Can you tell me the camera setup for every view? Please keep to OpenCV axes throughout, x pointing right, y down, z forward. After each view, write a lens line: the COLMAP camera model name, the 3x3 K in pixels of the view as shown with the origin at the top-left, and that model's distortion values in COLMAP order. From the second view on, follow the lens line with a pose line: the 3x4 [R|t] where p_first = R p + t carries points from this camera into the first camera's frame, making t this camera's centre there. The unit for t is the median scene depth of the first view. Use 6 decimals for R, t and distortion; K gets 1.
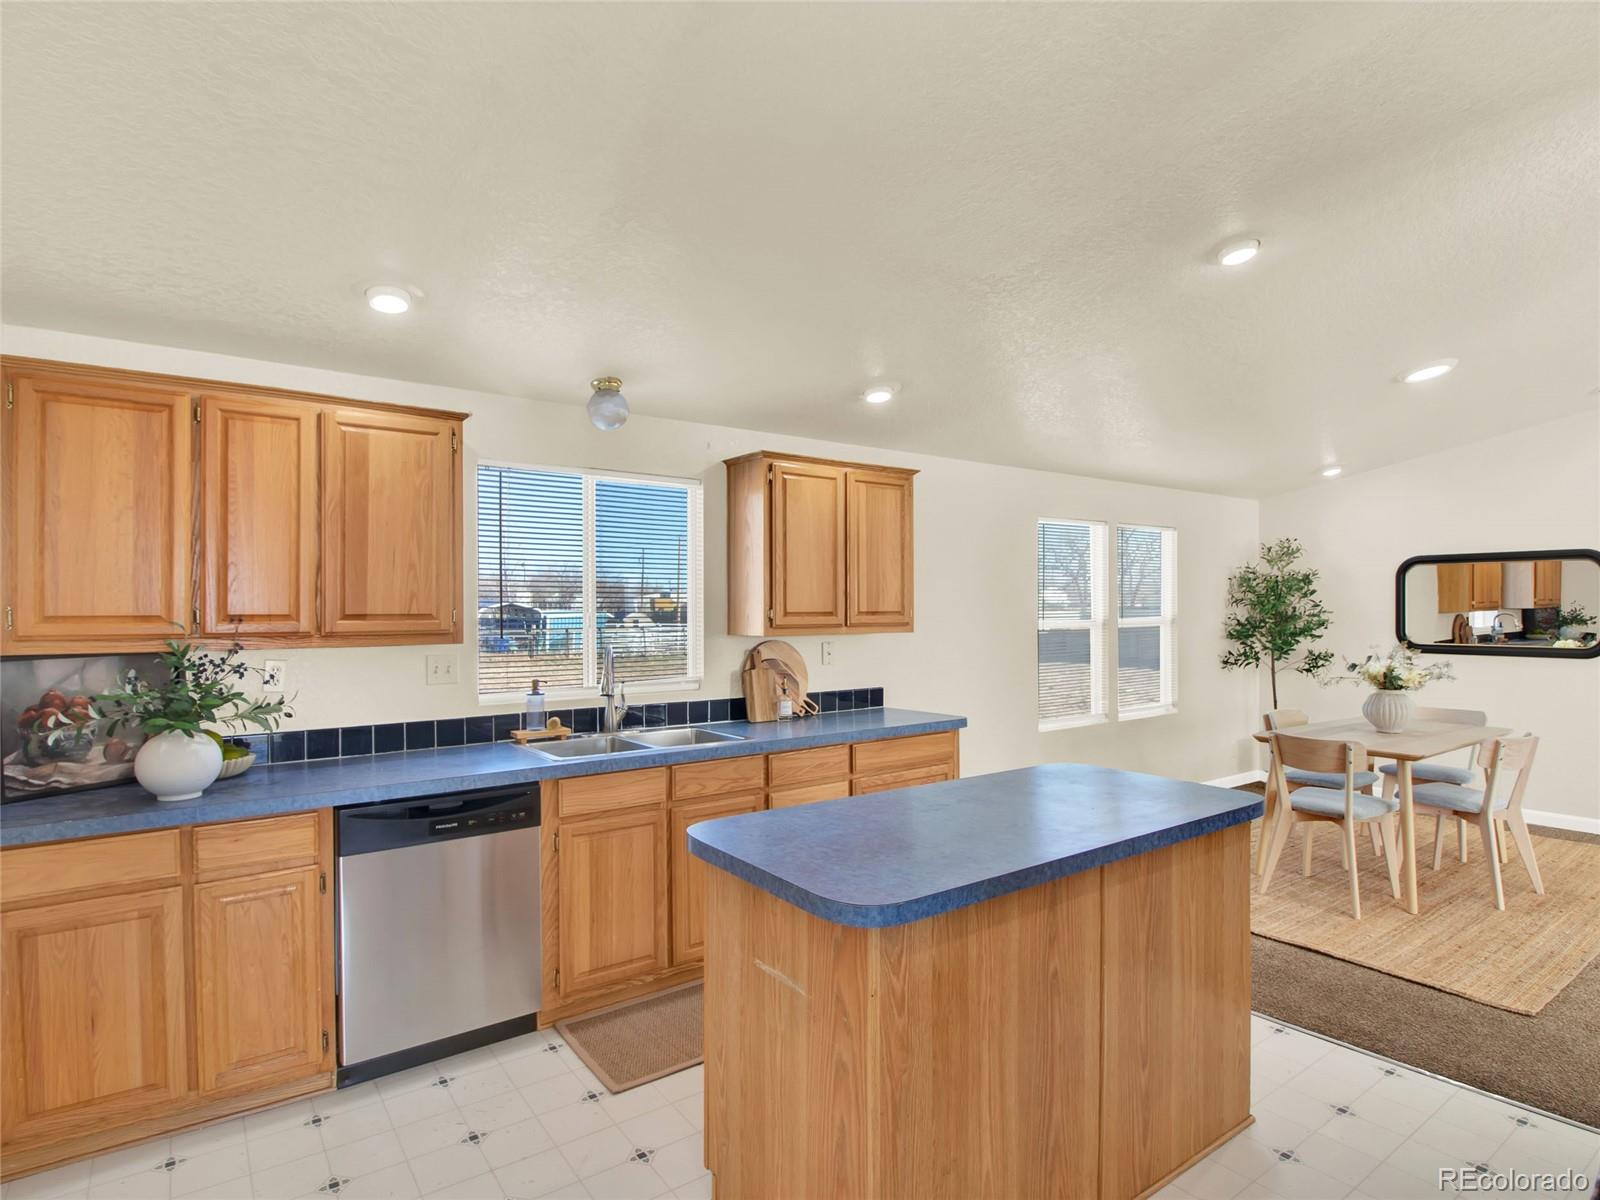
lens RADIAL K [[853.3, 0, 791.0], [0, 853.3, 604.3], [0, 0, 1]] dist [0.009931, -0.020395]
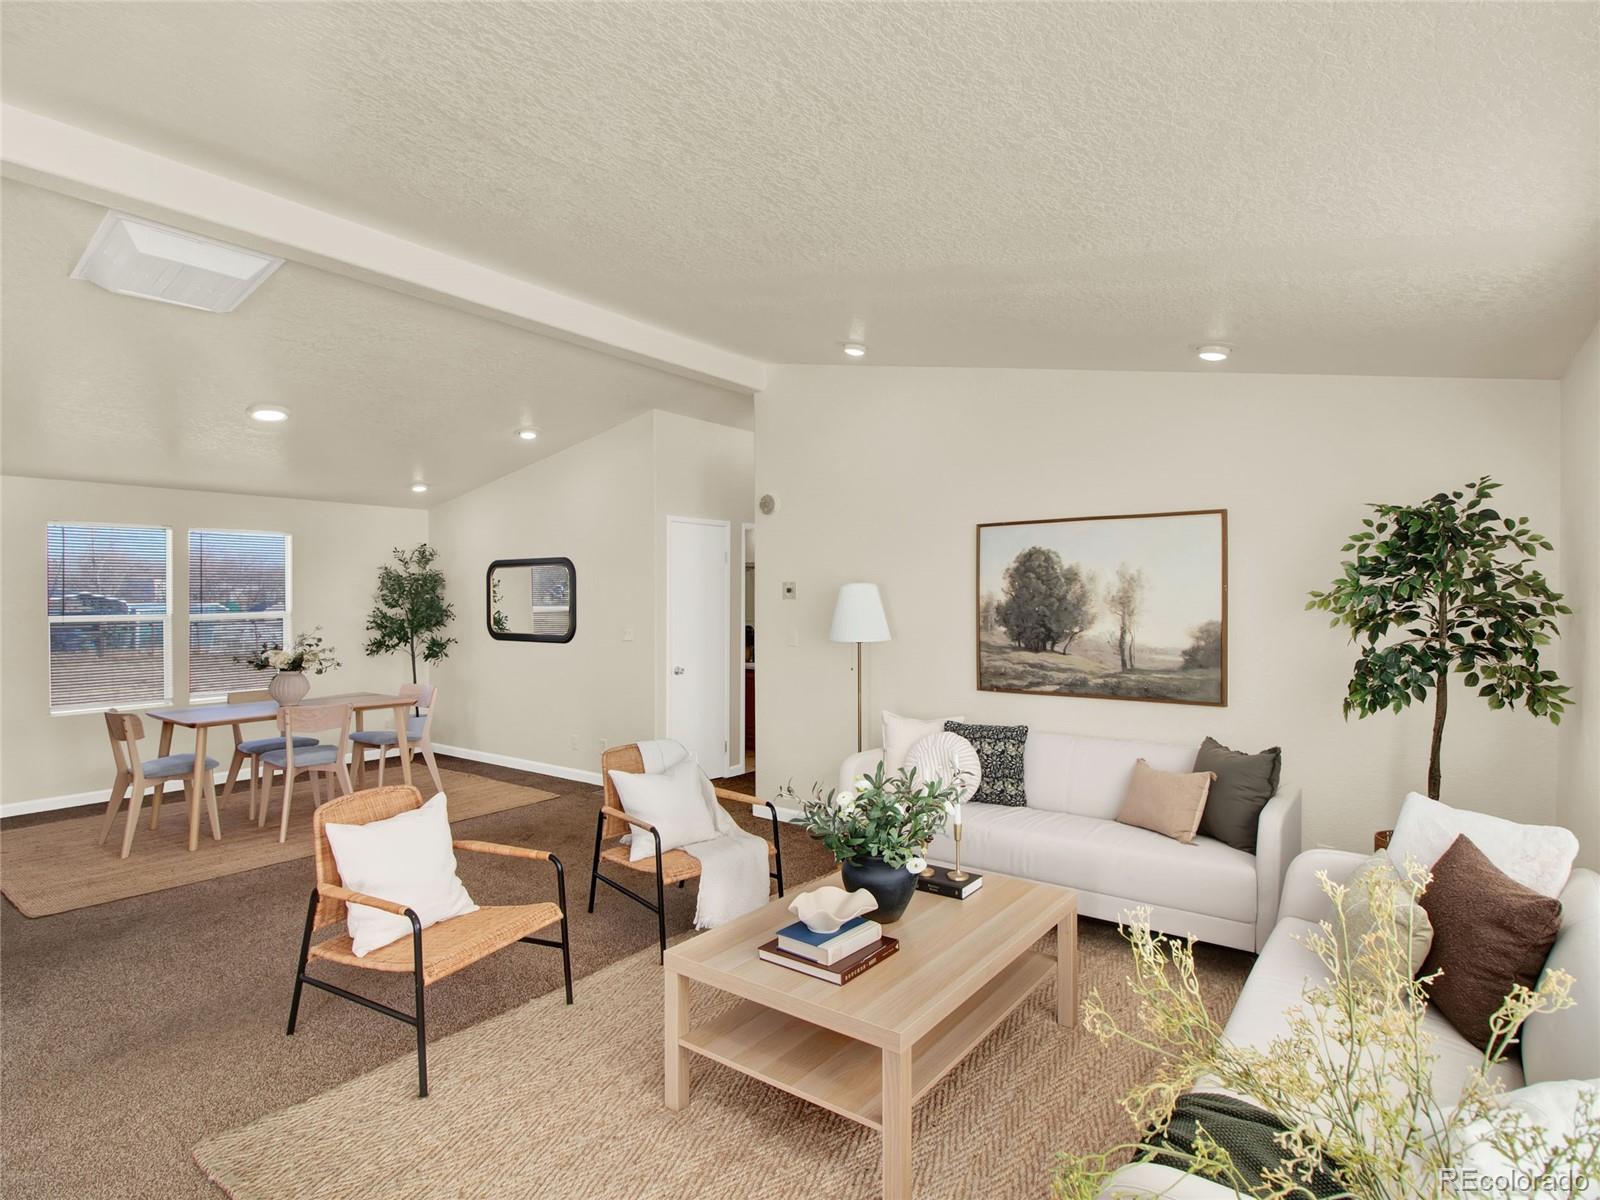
lens RADIAL K [[853.3, 0, 791.0], [0, 853.3, 604.3], [0, 0, 1]] dist [0.009931, -0.020395]
pose [[0.954890, -0.001202, 0.296956, 1.164542], [-0.001651, 0.999955, 0.009357, -0.008360], [-0.296954, -0.009425, 0.954845, -0.426954]]
